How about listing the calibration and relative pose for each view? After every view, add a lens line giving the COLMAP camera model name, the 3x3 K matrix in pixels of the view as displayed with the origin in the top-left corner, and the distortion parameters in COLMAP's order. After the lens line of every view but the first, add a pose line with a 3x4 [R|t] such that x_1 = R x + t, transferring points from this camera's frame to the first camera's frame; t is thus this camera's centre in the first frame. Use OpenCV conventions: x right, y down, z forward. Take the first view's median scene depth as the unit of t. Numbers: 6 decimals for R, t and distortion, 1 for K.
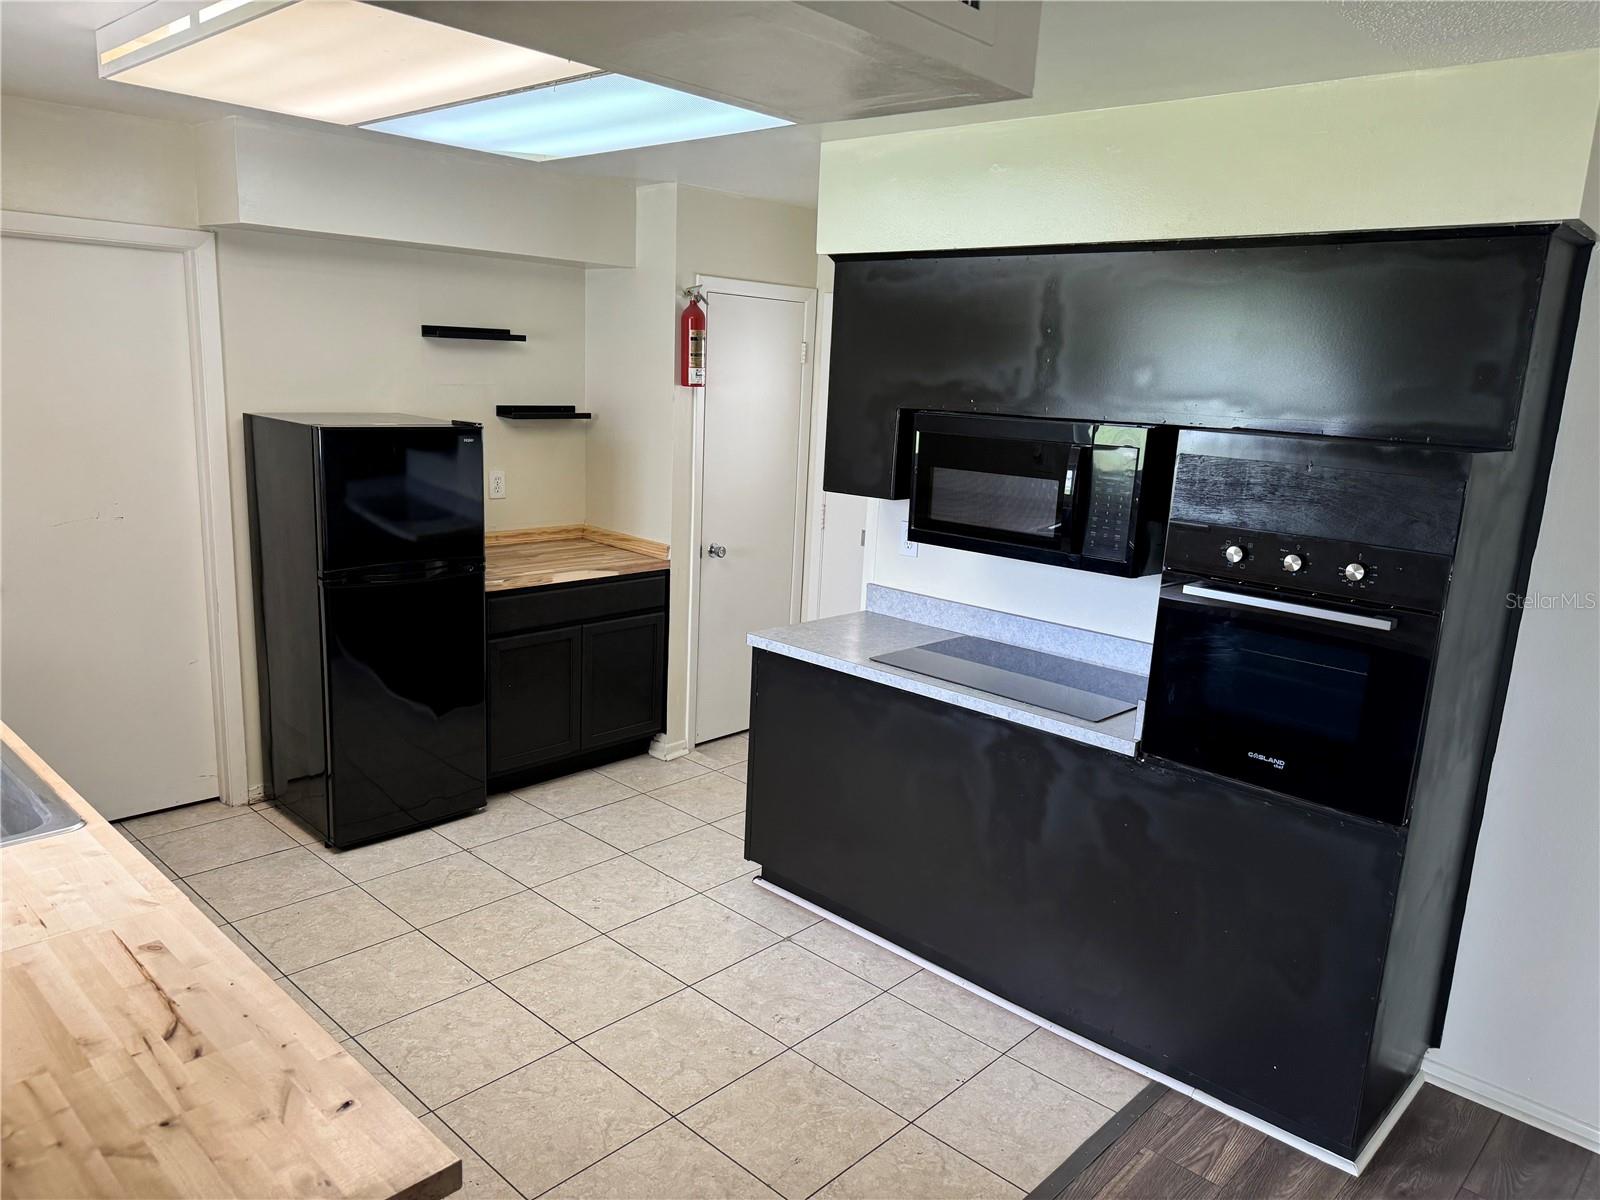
lens RADIAL K [[1118.9, 0, 800.0], [0, 1118.9, 600.0], [0, 0, 1]] dist [0.036833, -0.040442]
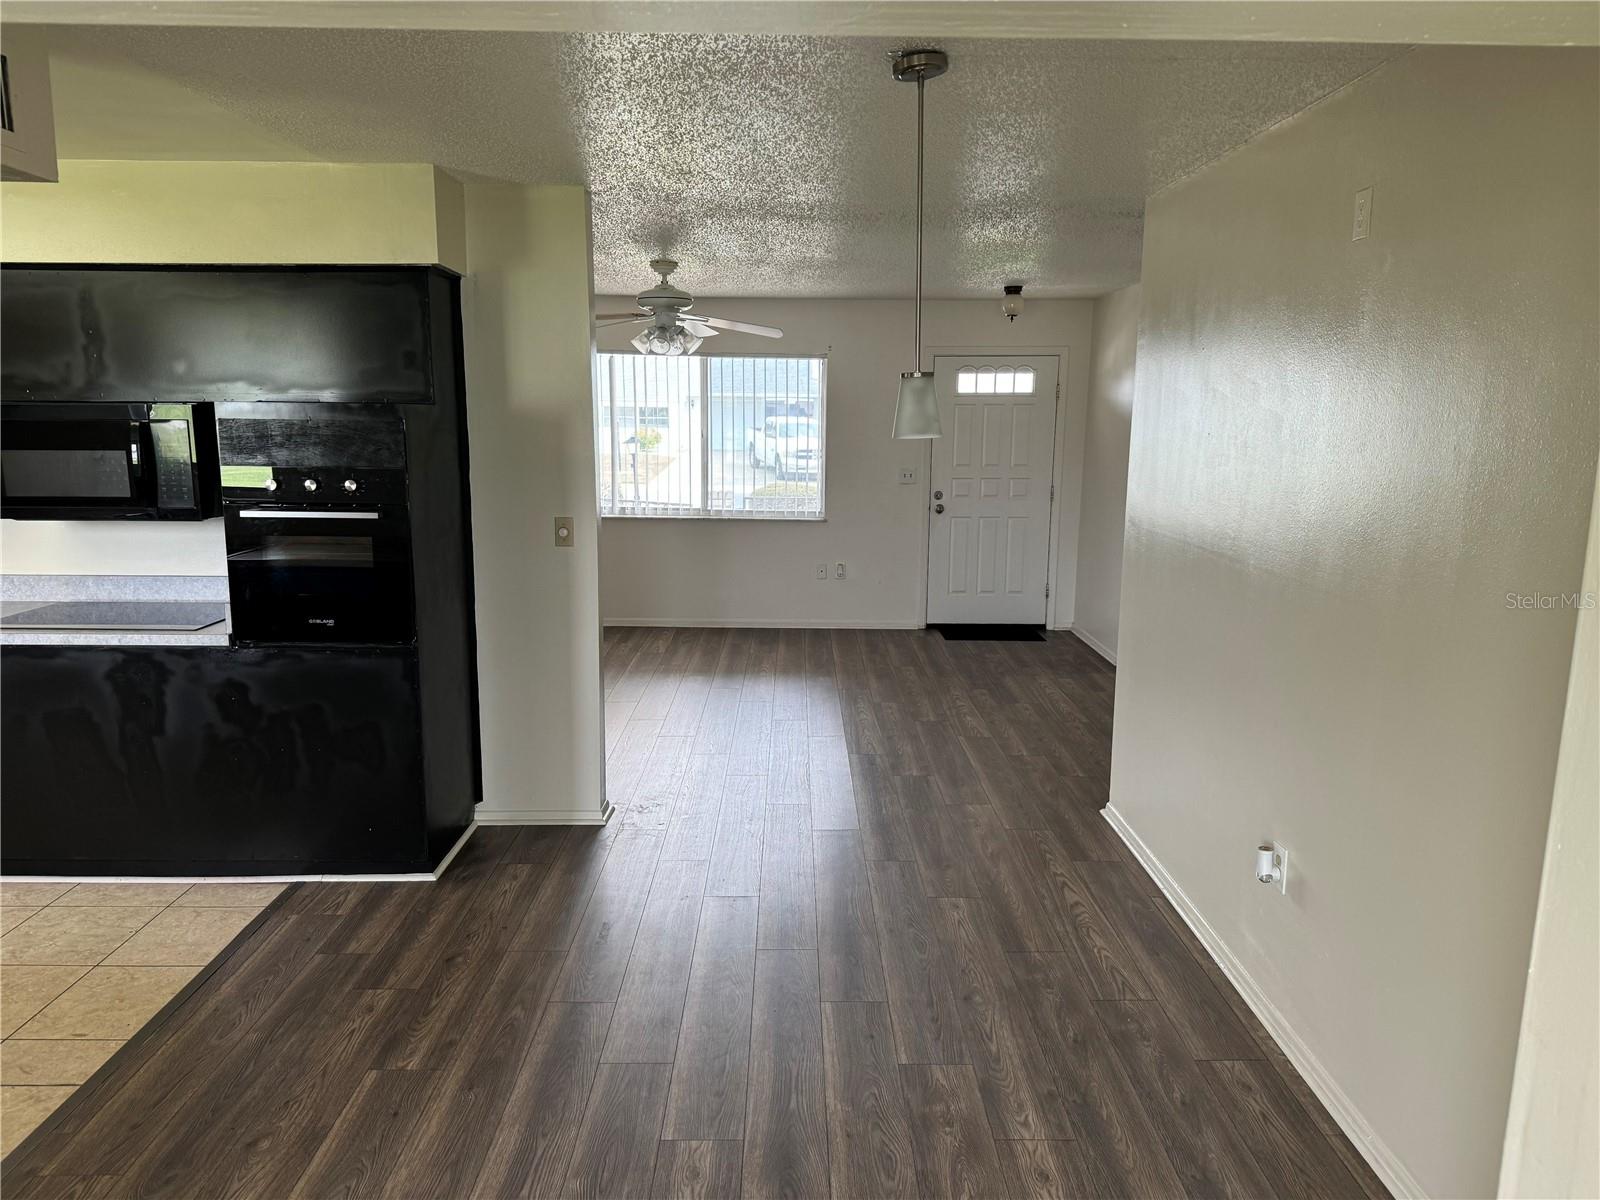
lens RADIAL K [[1118.9, 0, 800.0], [0, 1118.9, 600.0], [0, 0, 1]] dist [0.036833, -0.040442]
pose [[0.721612, -0.163695, 0.672666, -0.105912], [0.171187, 0.983661, 0.055733, 0.123363], [-0.670799, 0.074934, 0.737844, -0.449970]]
